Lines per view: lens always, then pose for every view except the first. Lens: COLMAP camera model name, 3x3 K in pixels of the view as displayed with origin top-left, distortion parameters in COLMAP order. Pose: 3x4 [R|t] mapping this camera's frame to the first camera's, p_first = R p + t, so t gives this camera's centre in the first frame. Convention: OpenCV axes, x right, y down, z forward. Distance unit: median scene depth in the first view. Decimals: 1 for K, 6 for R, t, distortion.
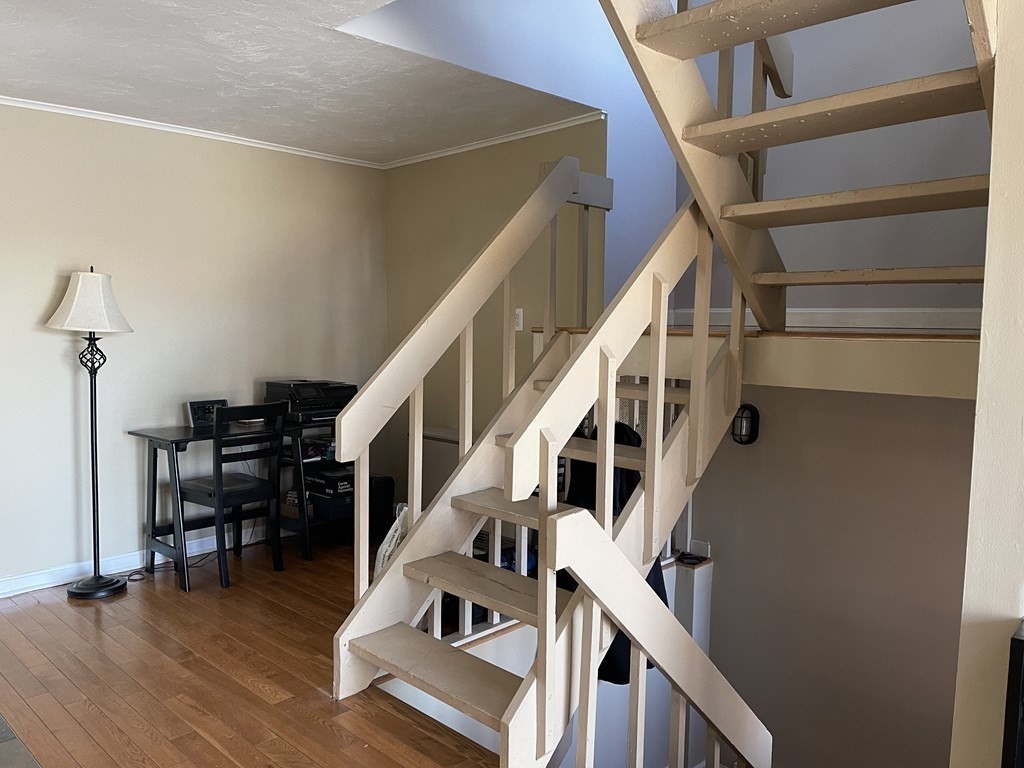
lens RADIAL K [[780.0, 0, 512.0], [0, 780.0, 384.0], [0, 0, 1]] dist [0.099501, -0.131562]
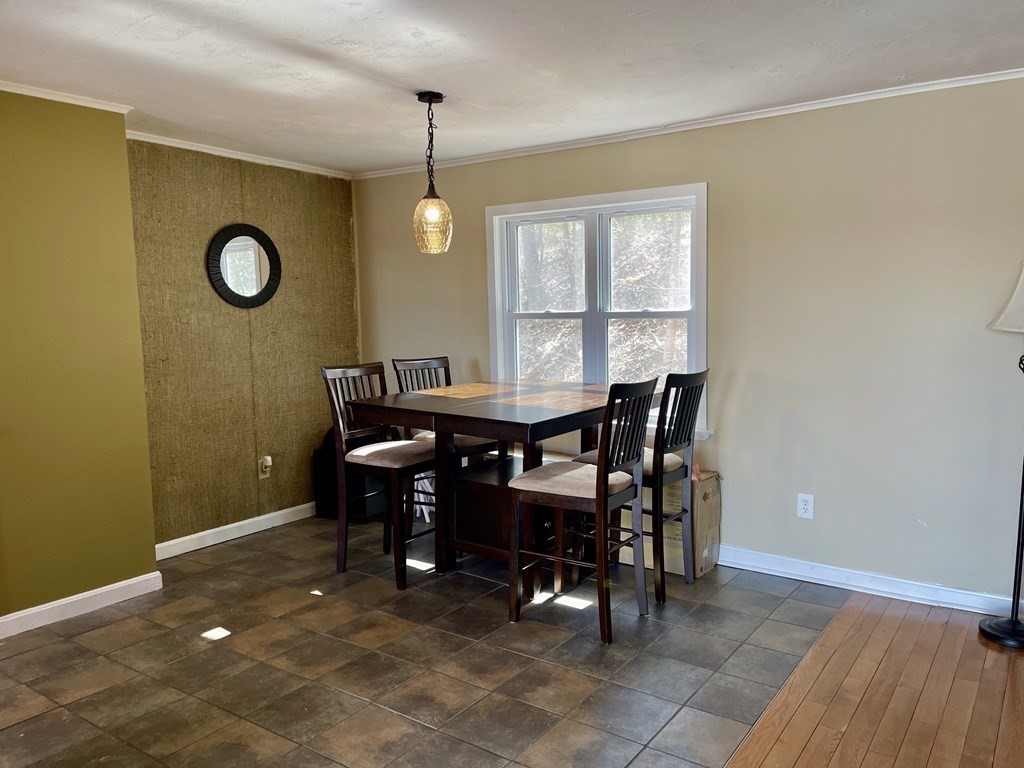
lens RADIAL K [[780.0, 0, 512.0], [0, 780.0, 384.0], [0, 0, 1]] dist [0.099501, -0.131562]
pose [[0.152718, 0.084403, -0.984659, 0.196987], [-0.071031, 0.994707, 0.074247, -0.028377], [0.985714, 0.058603, 0.157905, 0.343928]]
